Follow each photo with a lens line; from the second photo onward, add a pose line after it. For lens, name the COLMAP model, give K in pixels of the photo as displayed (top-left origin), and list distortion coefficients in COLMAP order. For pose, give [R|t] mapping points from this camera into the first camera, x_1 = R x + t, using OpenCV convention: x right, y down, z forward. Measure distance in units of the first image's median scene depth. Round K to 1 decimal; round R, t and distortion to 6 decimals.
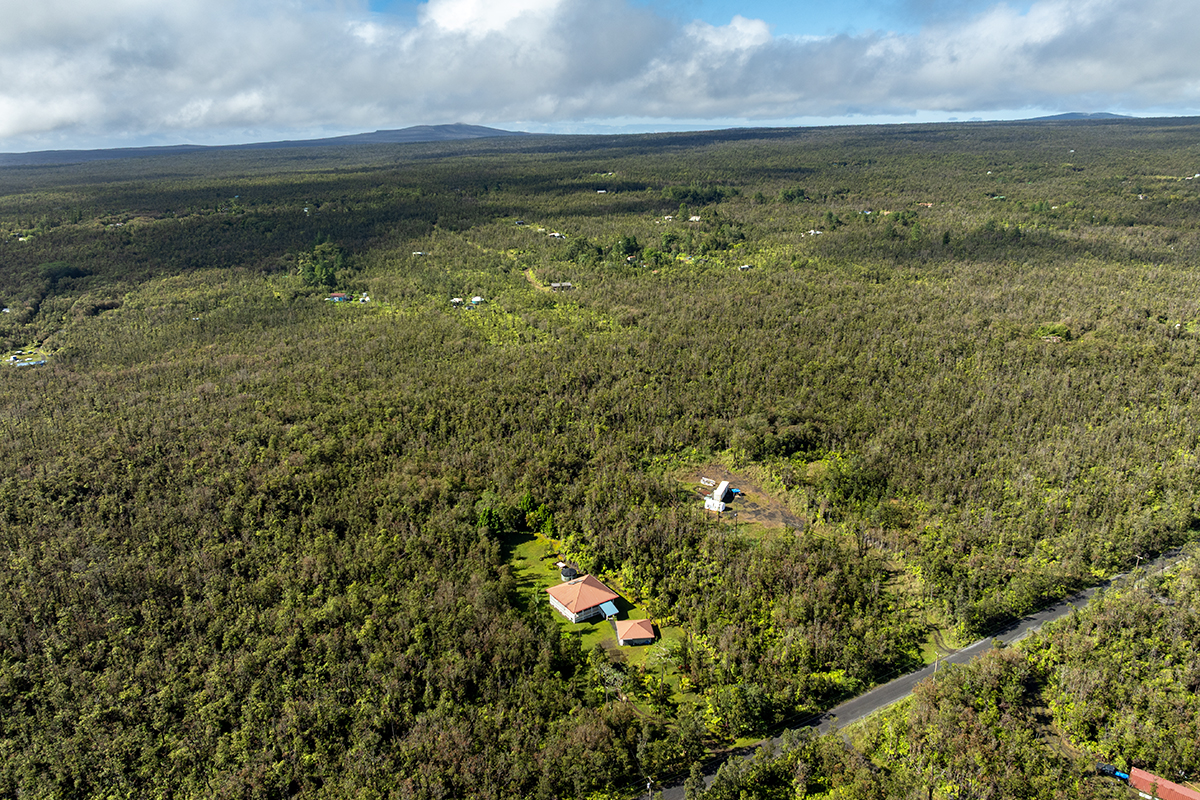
lens RADIAL K [[846.5, 0, 600.0], [0, 846.5, 400.0], [0, 0, 1]] dist [-0.039619, 0.001041]
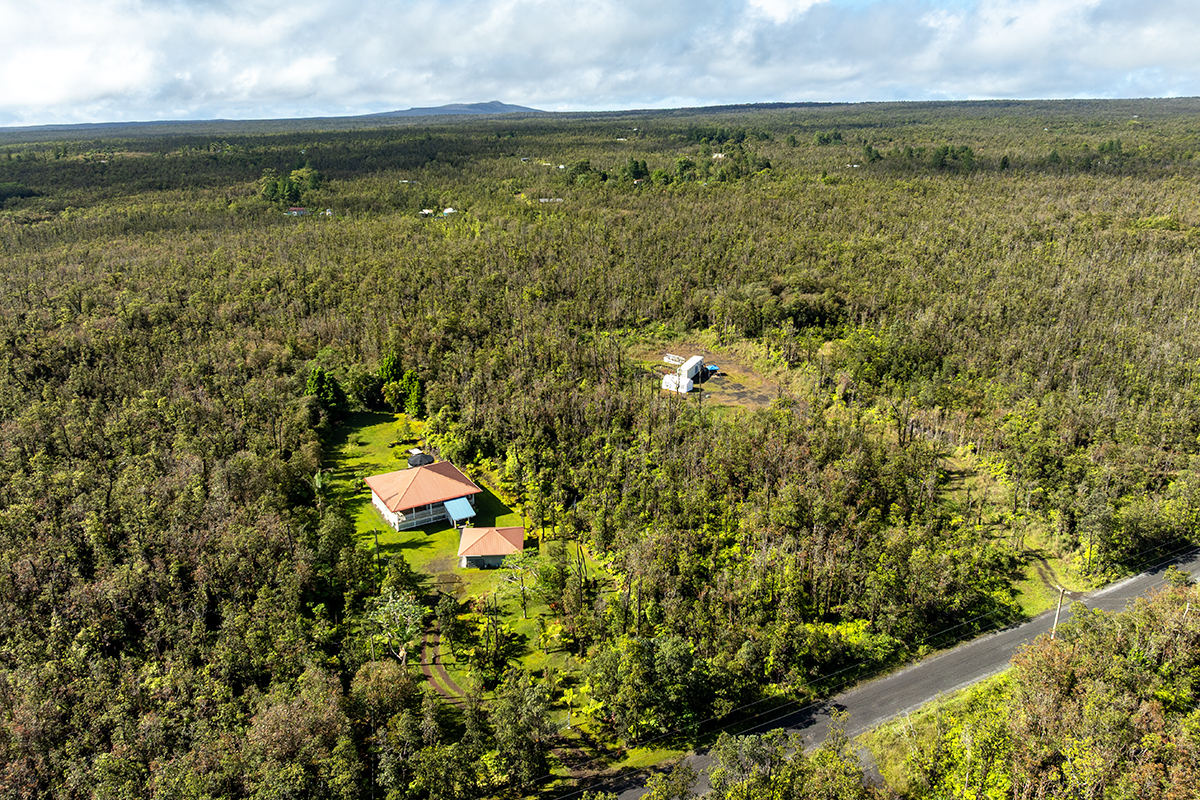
lens RADIAL K [[846.5, 0, 600.0], [0, 846.5, 400.0], [0, 0, 1]] dist [-0.039619, 0.001041]
pose [[0.998942, 0.024776, -0.038745, 0.131628], [-0.024270, 0.999615, 0.013476, 0.167870], [0.039064, -0.012521, 0.999158, 0.441081]]
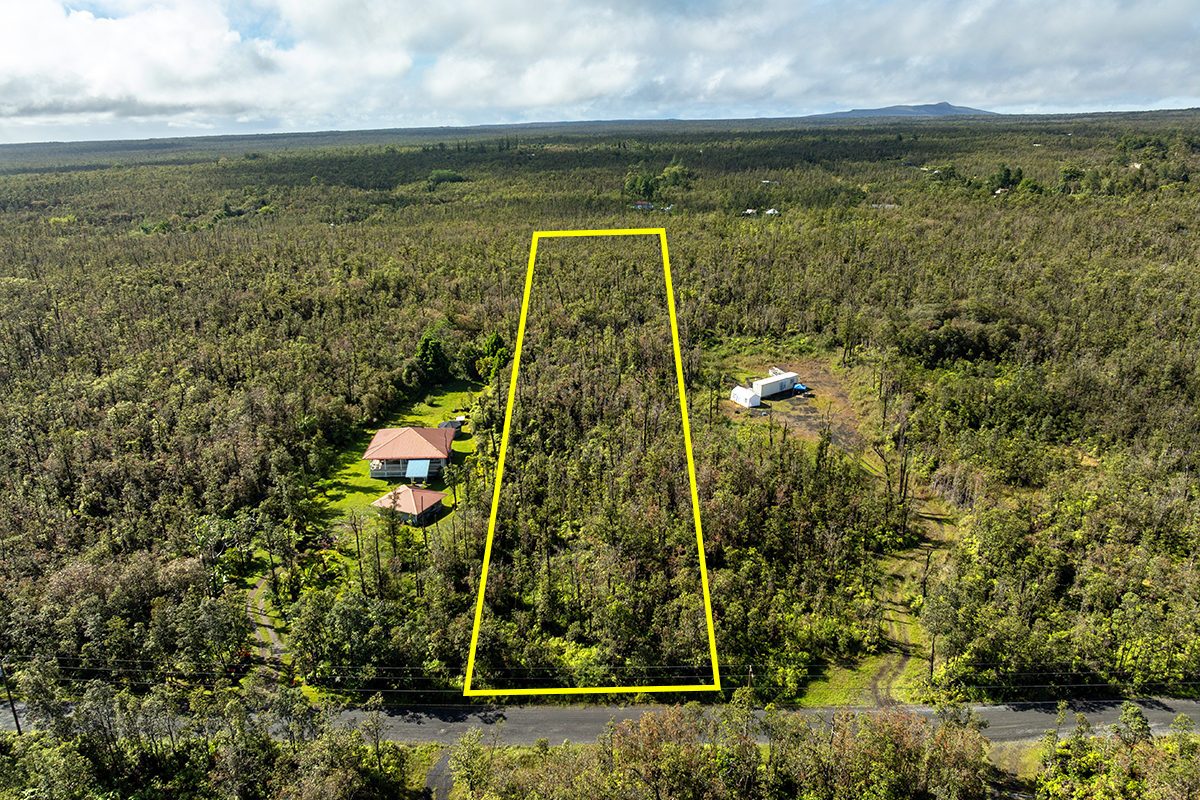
lens RADIAL K [[846.5, 0, 600.0], [0, 846.5, 400.0], [0, 0, 1]] dist [-0.039619, 0.001041]
pose [[0.854169, 0.170847, -0.491128, 0.452143], [-0.163488, 0.984824, 0.058249, 0.139779], [0.493626, 0.030539, 0.869138, 0.523551]]
